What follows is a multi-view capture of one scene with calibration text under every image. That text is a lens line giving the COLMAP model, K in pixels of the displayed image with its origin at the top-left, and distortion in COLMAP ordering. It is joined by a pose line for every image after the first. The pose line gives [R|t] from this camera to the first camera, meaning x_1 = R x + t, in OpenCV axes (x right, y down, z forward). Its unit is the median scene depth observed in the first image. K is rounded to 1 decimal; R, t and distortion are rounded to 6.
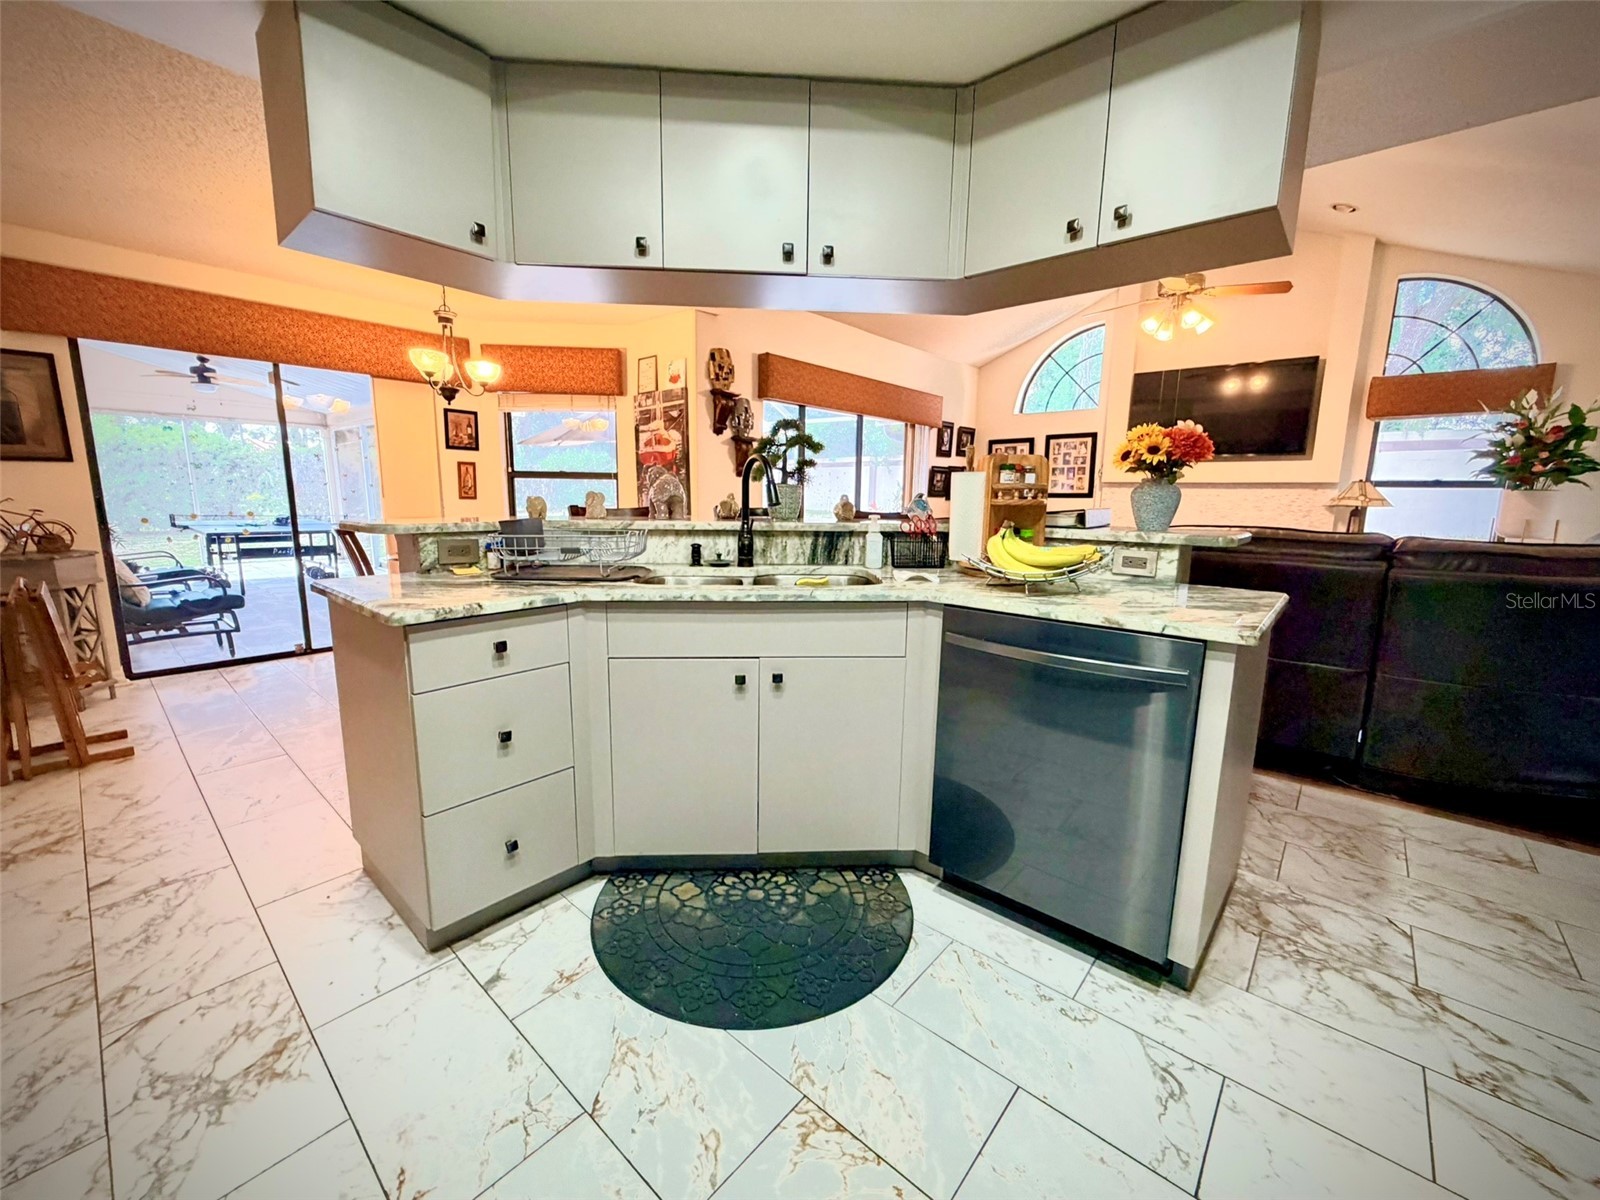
lens RADIAL K [[639.7, 0, 795.6], [0, 639.7, 598.0], [0, 0, 1]] dist [-0.001589, 0.000656]
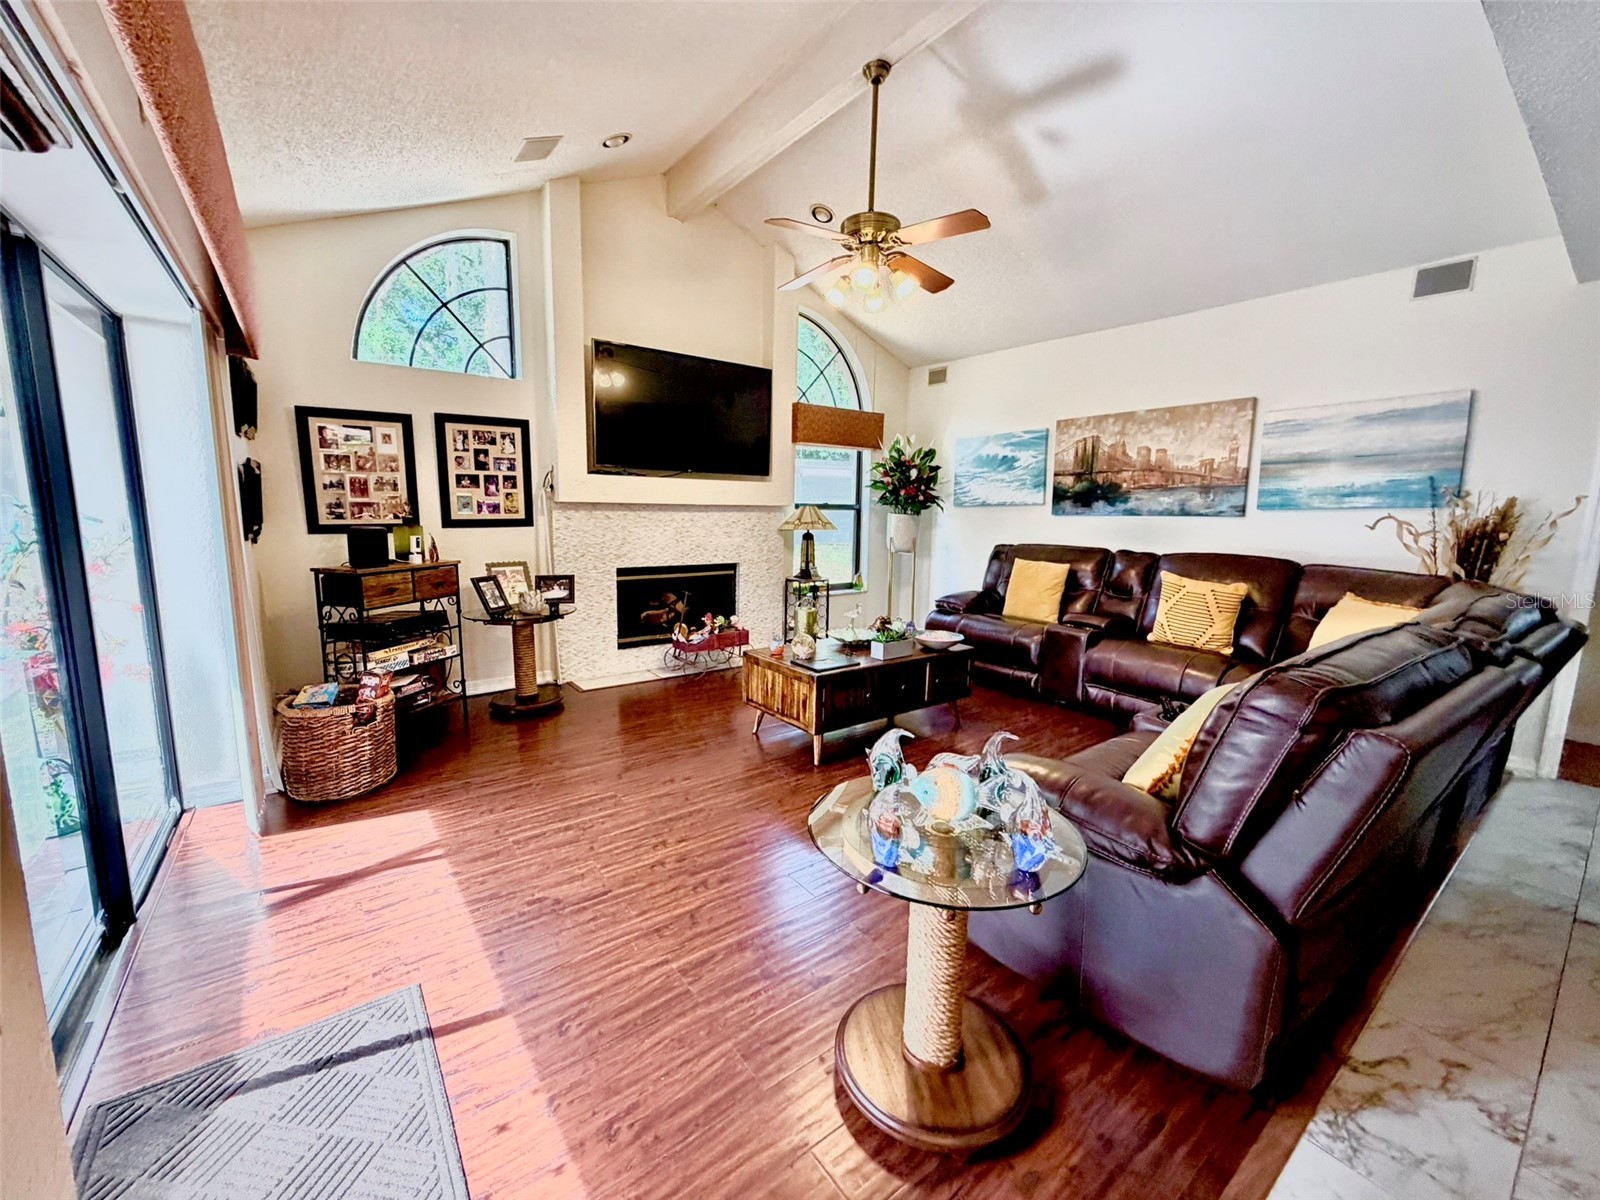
lens RADIAL K [[639.7, 0, 796.4], [0, 639.7, 599.8], [0, 0, 1]] dist [-0.001589, 0.000656]
pose [[0.210712, -0.152933, 0.965511, -0.131815], [0.146652, 0.981454, 0.123453, -0.179616], [-0.966485, 0.115581, 0.229232, 0.884018]]
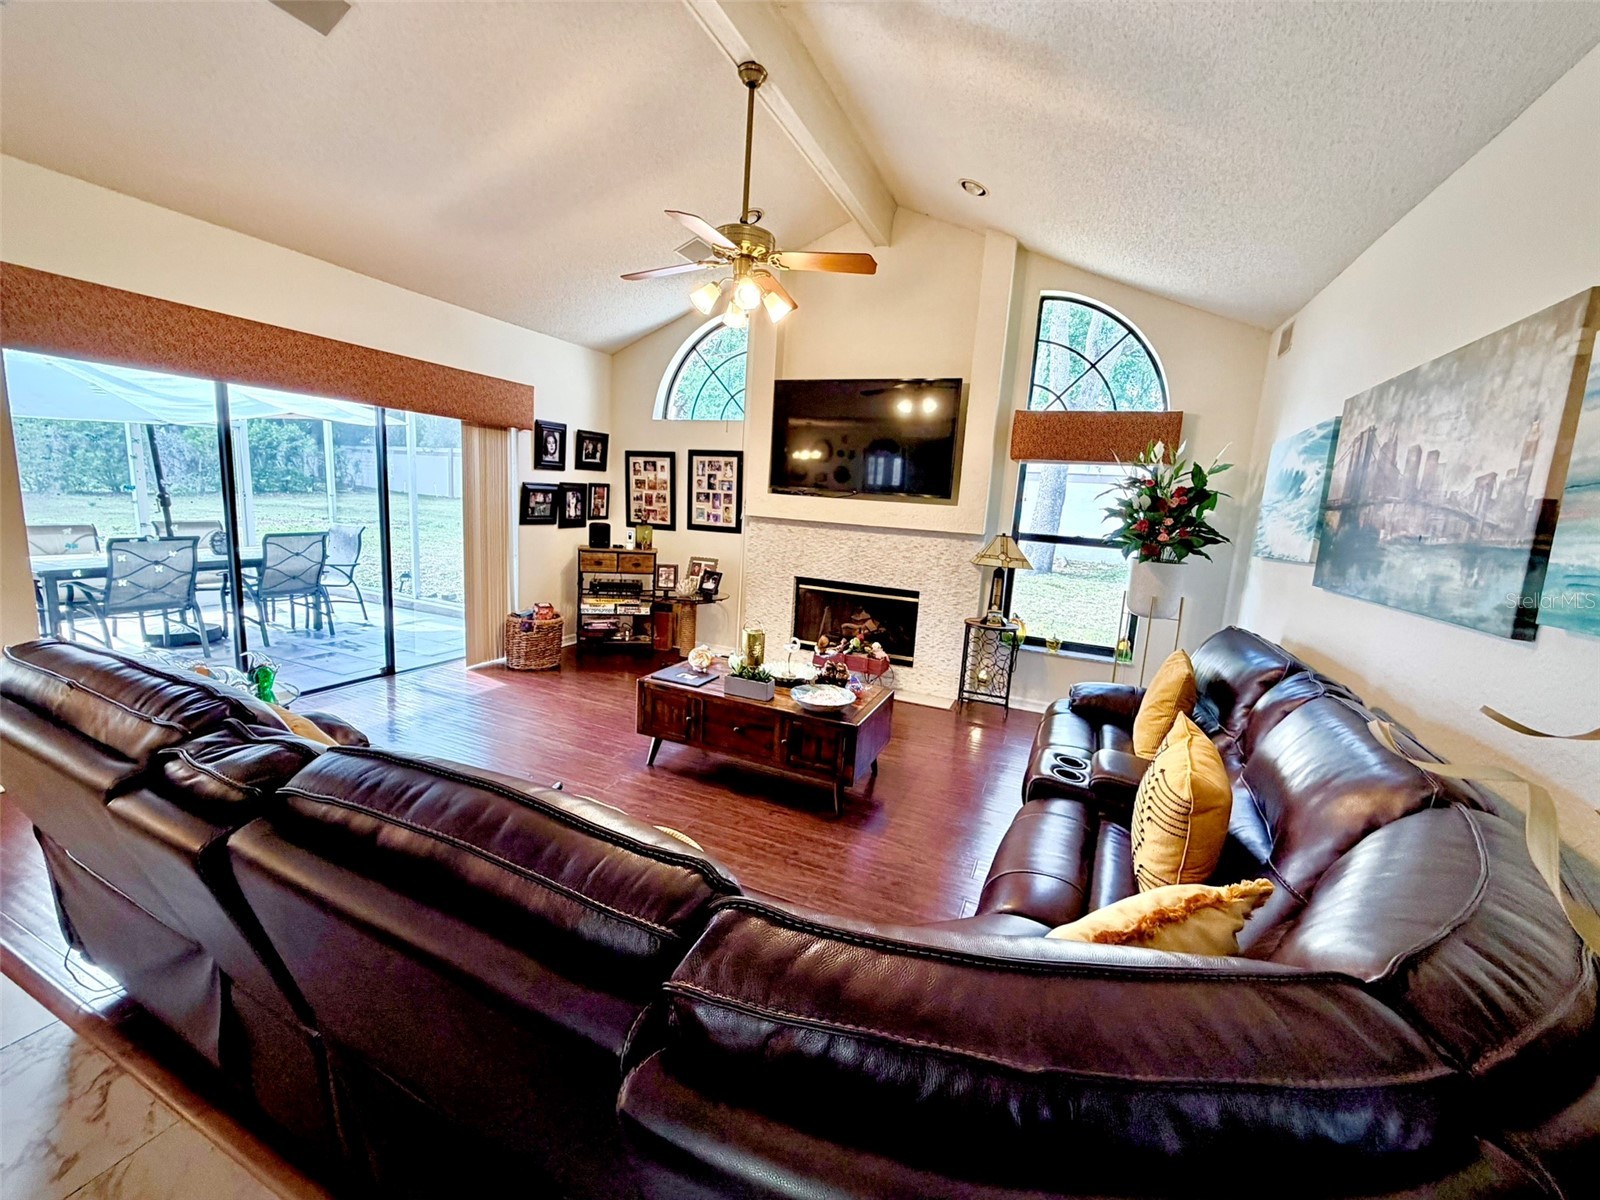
lens RADIAL K [[639.7, 0, 794.2], [0, 639.7, 597.9], [0, 0, 1]] dist [-0.001589, 0.000656]
pose [[0.955266, -0.000731, 0.295746, 0.419494], [-0.001372, 0.999975, 0.006902, -0.118085], [-0.295744, -0.006999, 0.955242, 0.319021]]
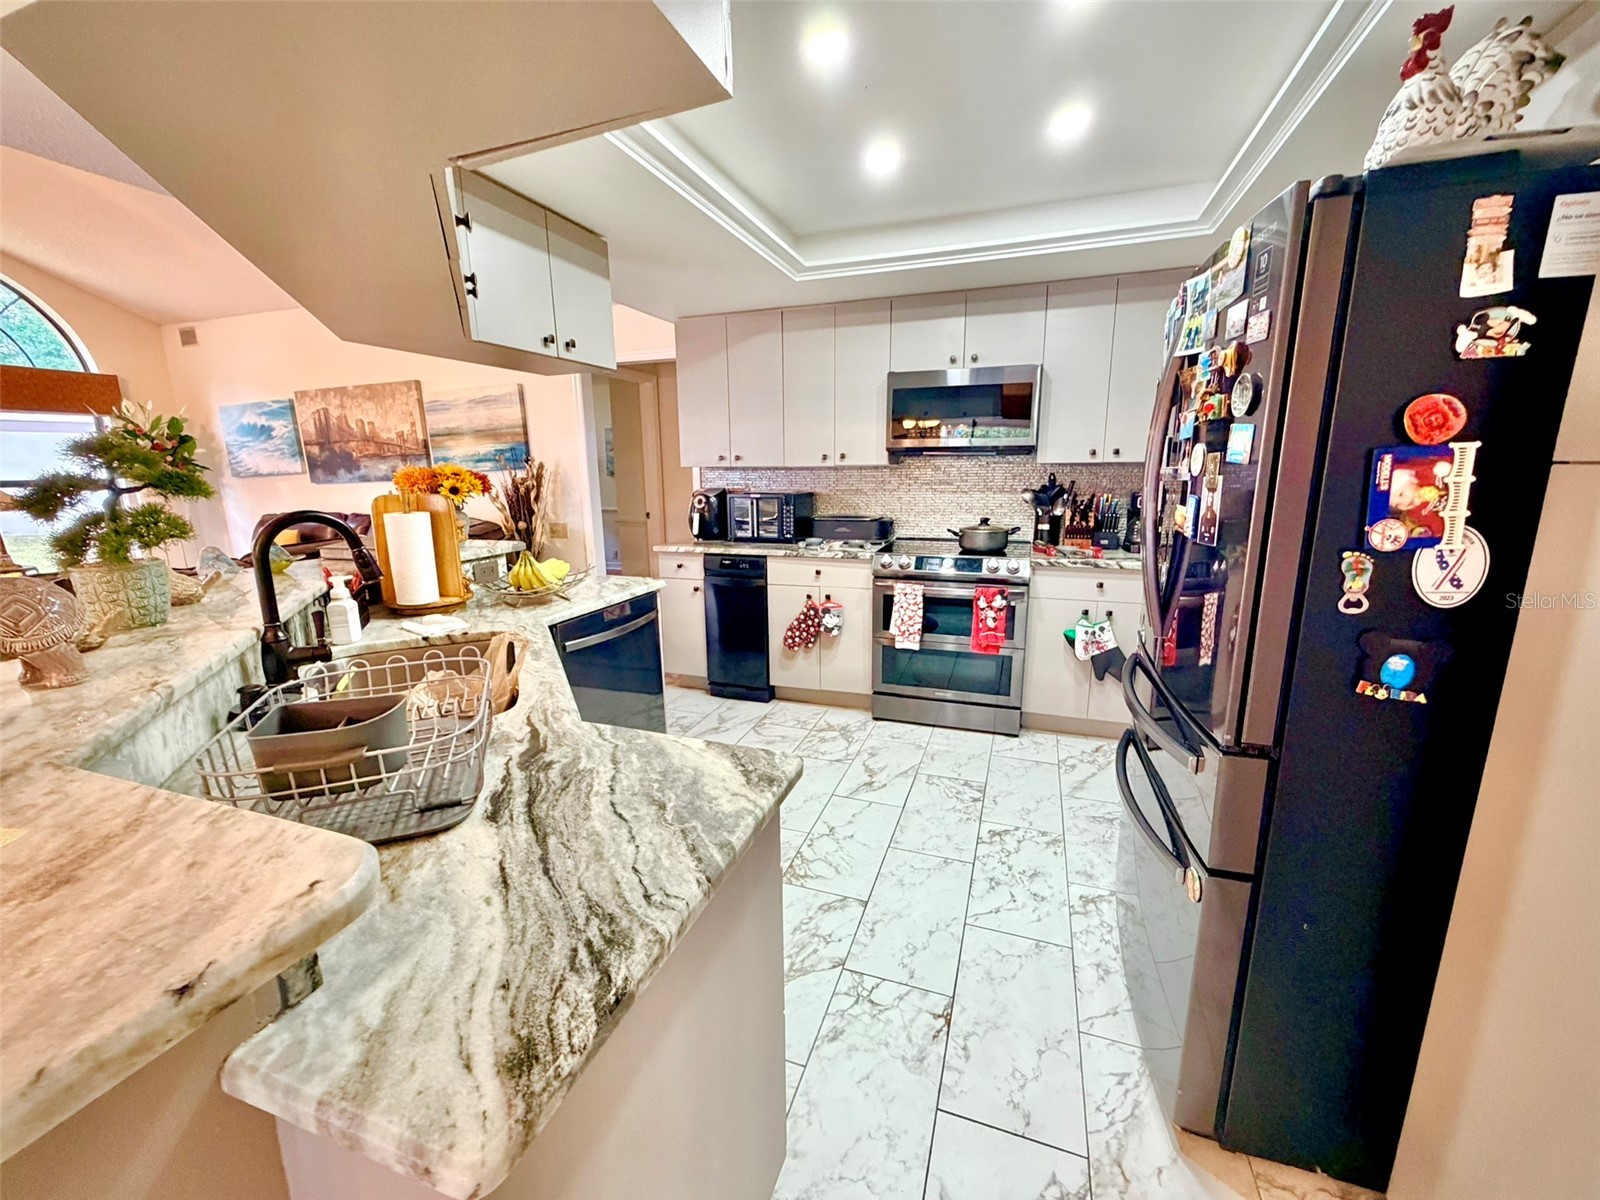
lens RADIAL K [[639.7, 0, 793.0], [0, 639.7, 597.3], [0, 0, 1]] dist [-0.001589, 0.000656]
pose [[-0.362128, -0.198569, 0.910732, -0.350590], [0.161224, 0.948977, 0.271014, -0.102788], [-0.918079, 0.244974, -0.311638, 0.331926]]
